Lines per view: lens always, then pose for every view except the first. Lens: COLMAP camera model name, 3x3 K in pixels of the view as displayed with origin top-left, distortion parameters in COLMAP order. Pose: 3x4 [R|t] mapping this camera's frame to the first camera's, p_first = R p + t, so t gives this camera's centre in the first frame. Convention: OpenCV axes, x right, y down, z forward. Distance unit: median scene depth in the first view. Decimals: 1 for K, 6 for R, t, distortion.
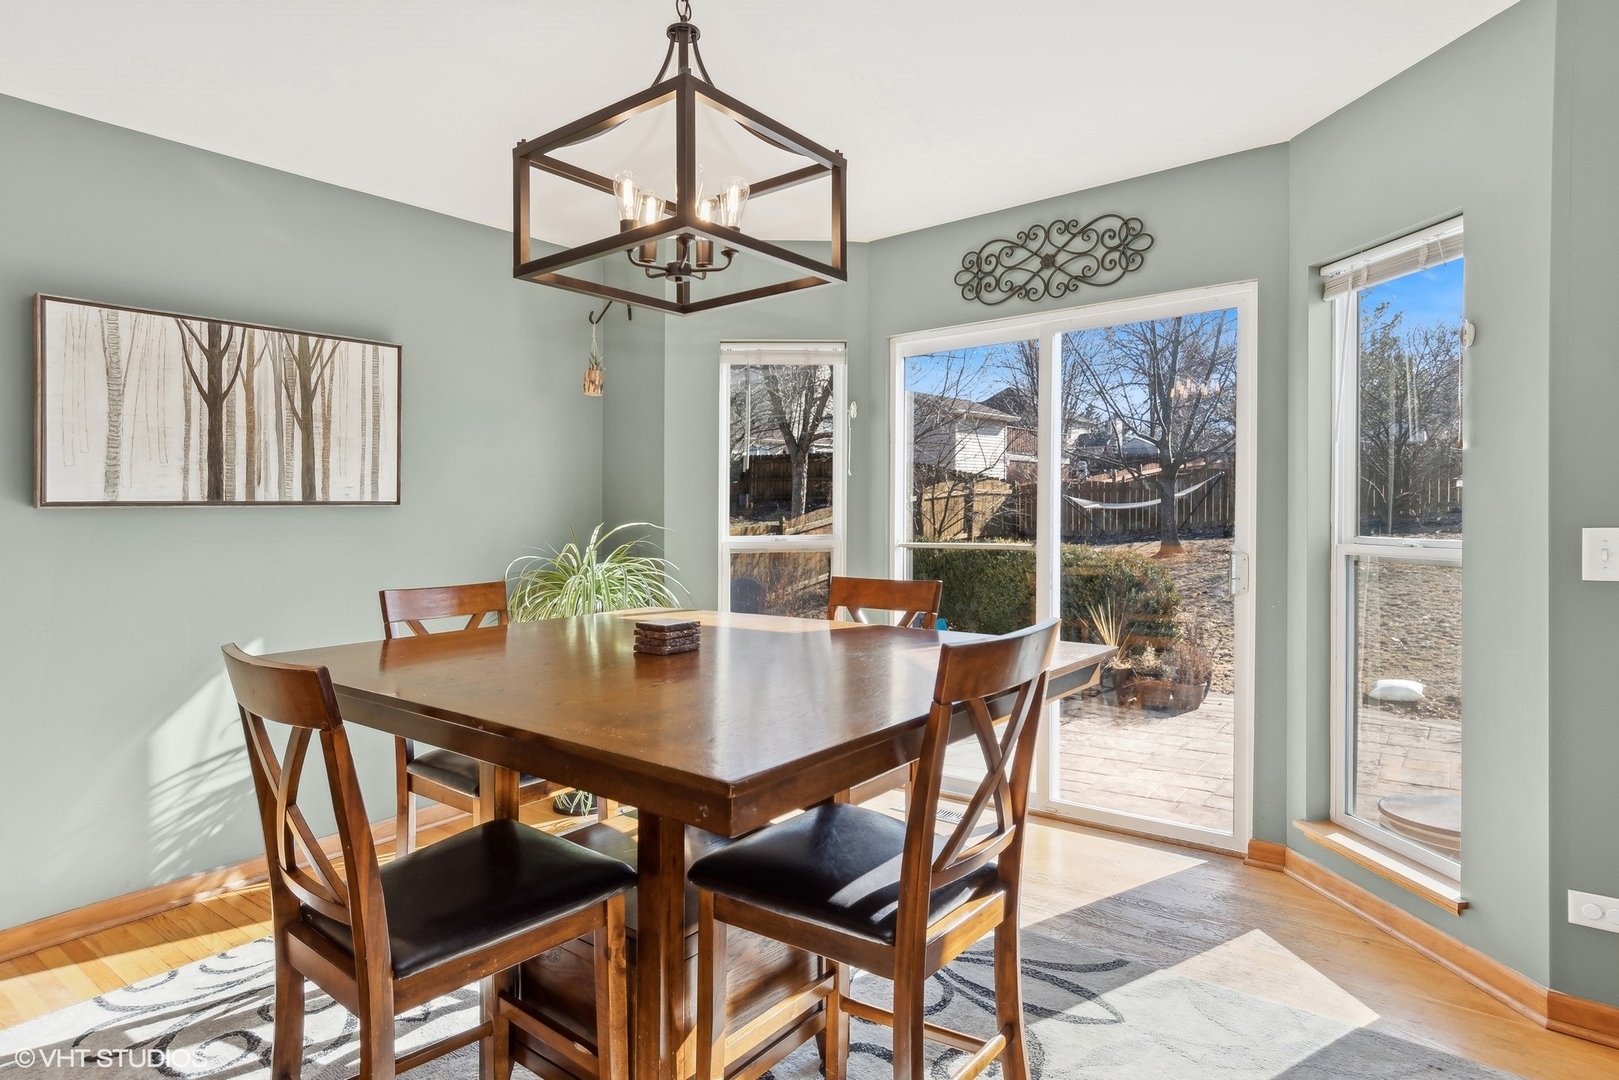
lens RADIAL K [[872.3, 0, 805.6], [0, 872.3, 524.9], [0, 0, 1]] dist [0.004803, -0.000847]
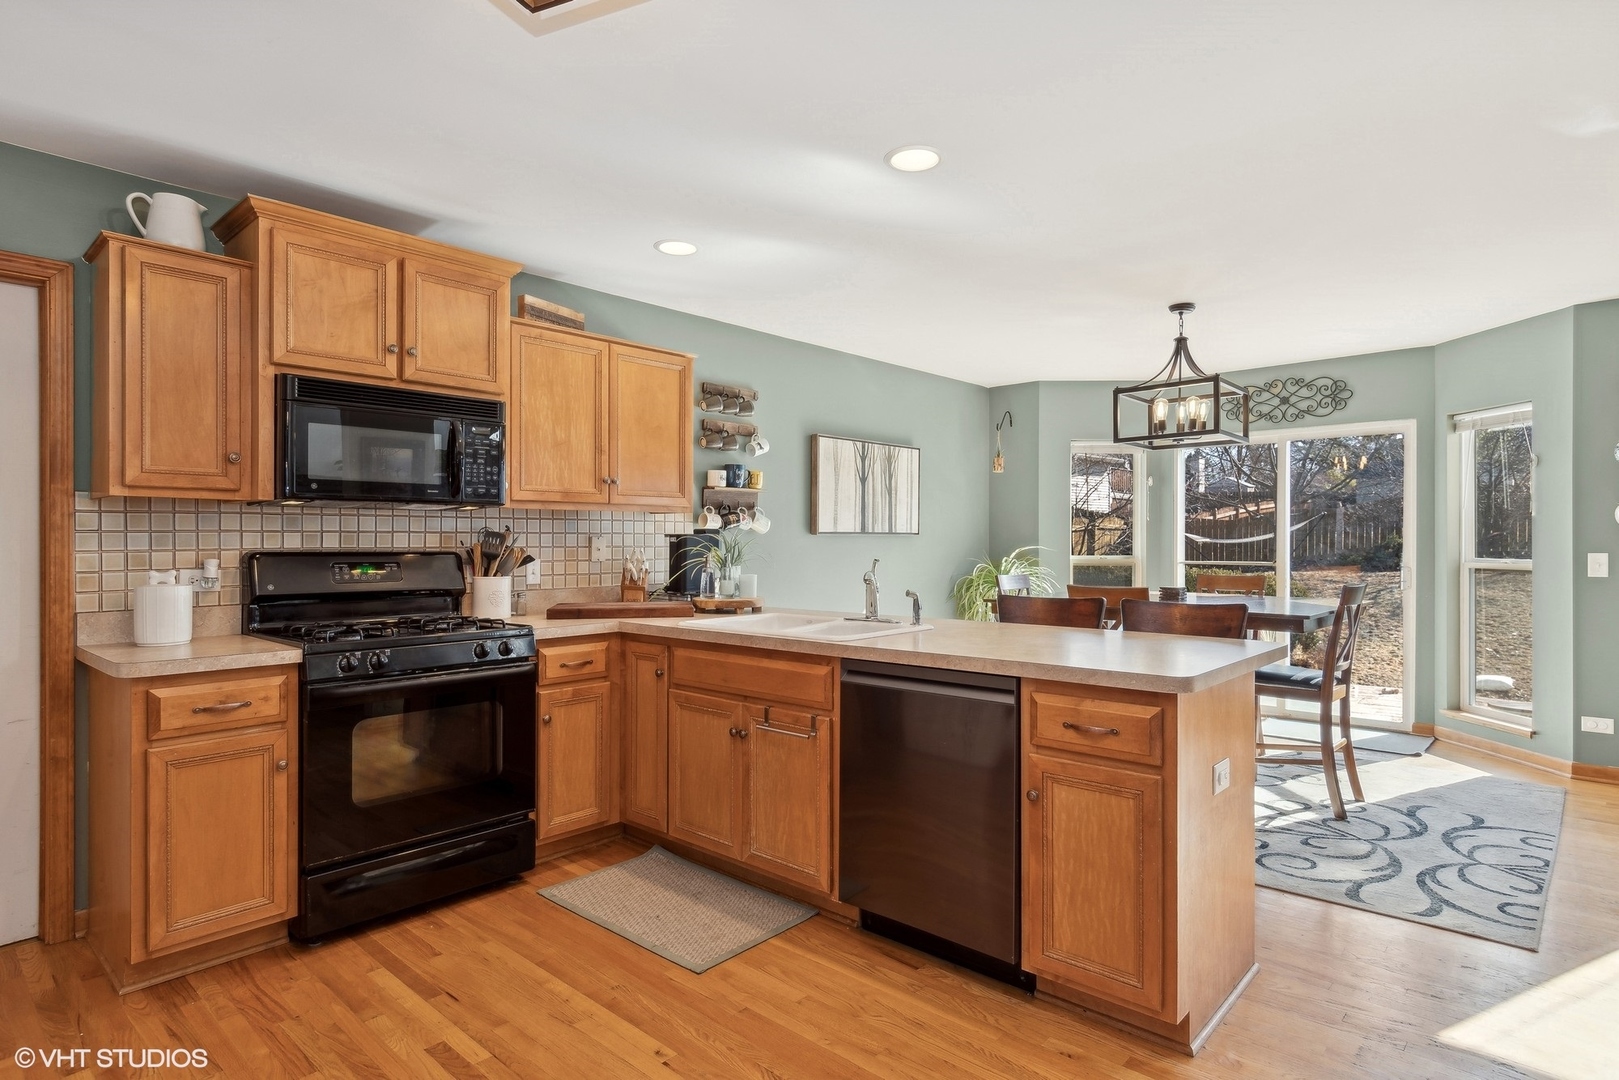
lens RADIAL K [[872.3, 0, 793.4], [0, 872.3, 536.1], [0, 0, 1]] dist [0.004803, -0.000847]
pose [[0.997200, 0.012633, -0.073711, -0.640020], [-0.014244, 0.999670, -0.021365, 0.023755], [0.073417, 0.022355, 0.997051, -0.909482]]
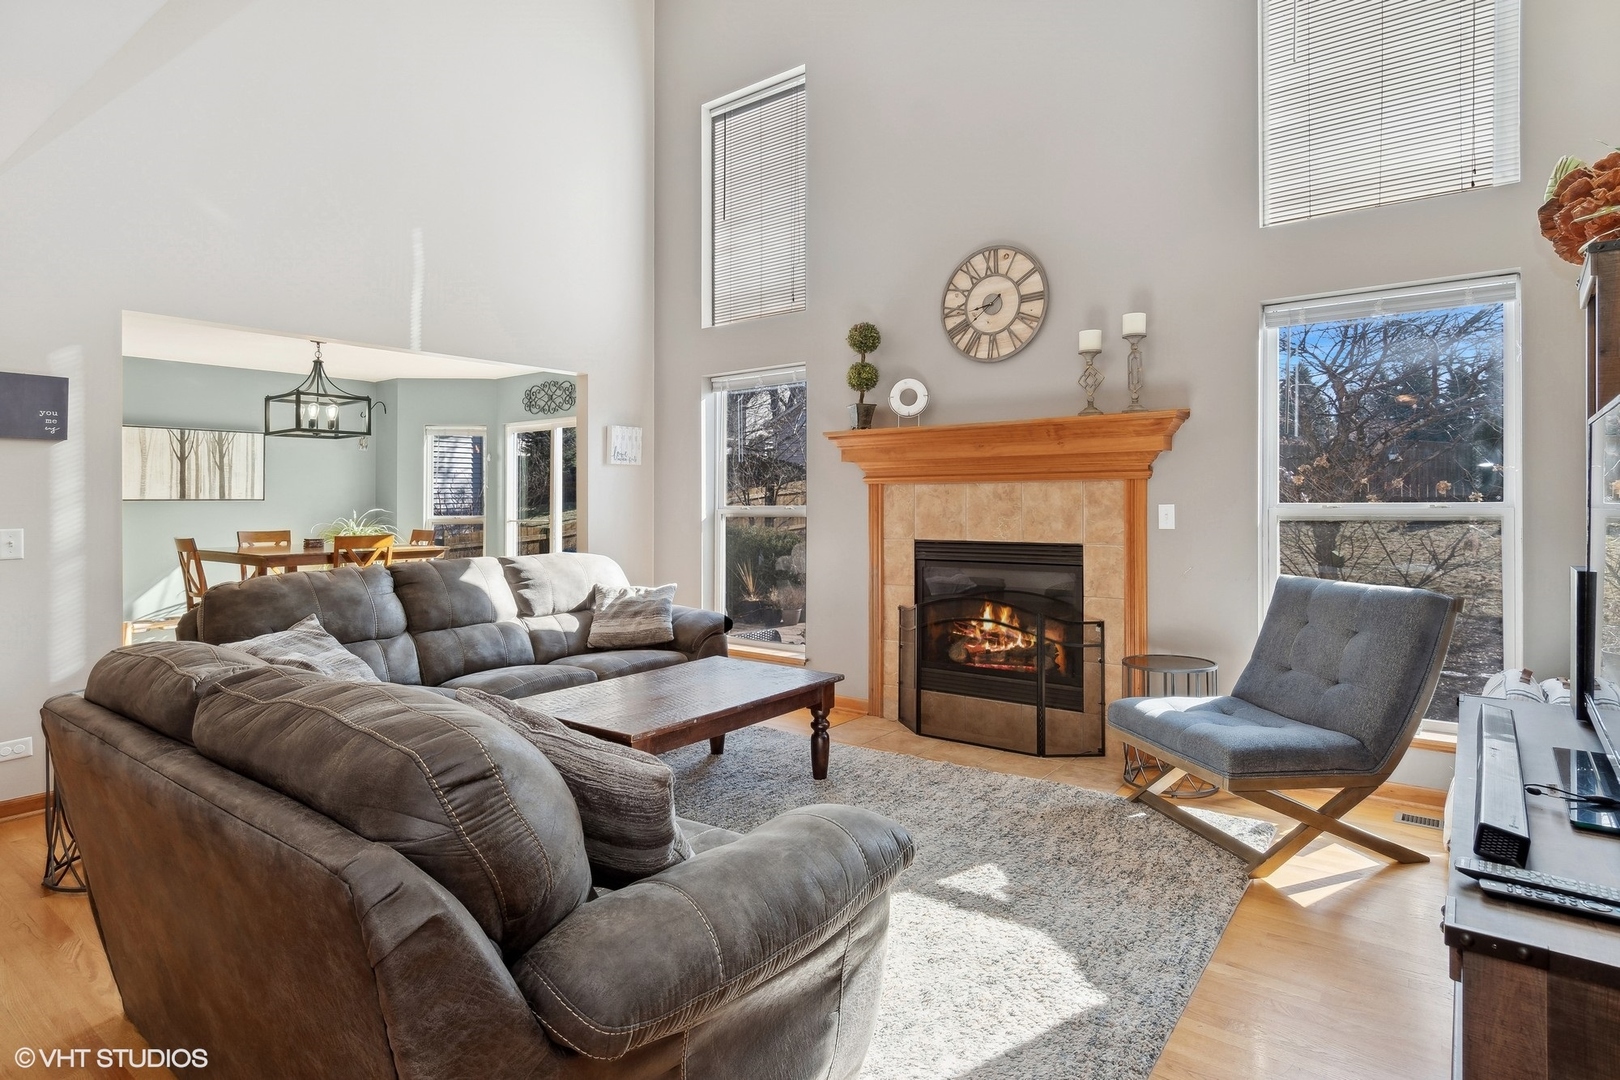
lens RADIAL K [[872.8, 0, 826.8], [0, 872.8, 514.2], [0, 0, 1]] dist [0.004803, -0.000847]
pose [[0.999897, 0.009013, 0.011192, 1.105432], [-0.009030, 0.999958, 0.001473, -0.003628], [-0.011178, -0.001574, 0.999936, -1.479127]]
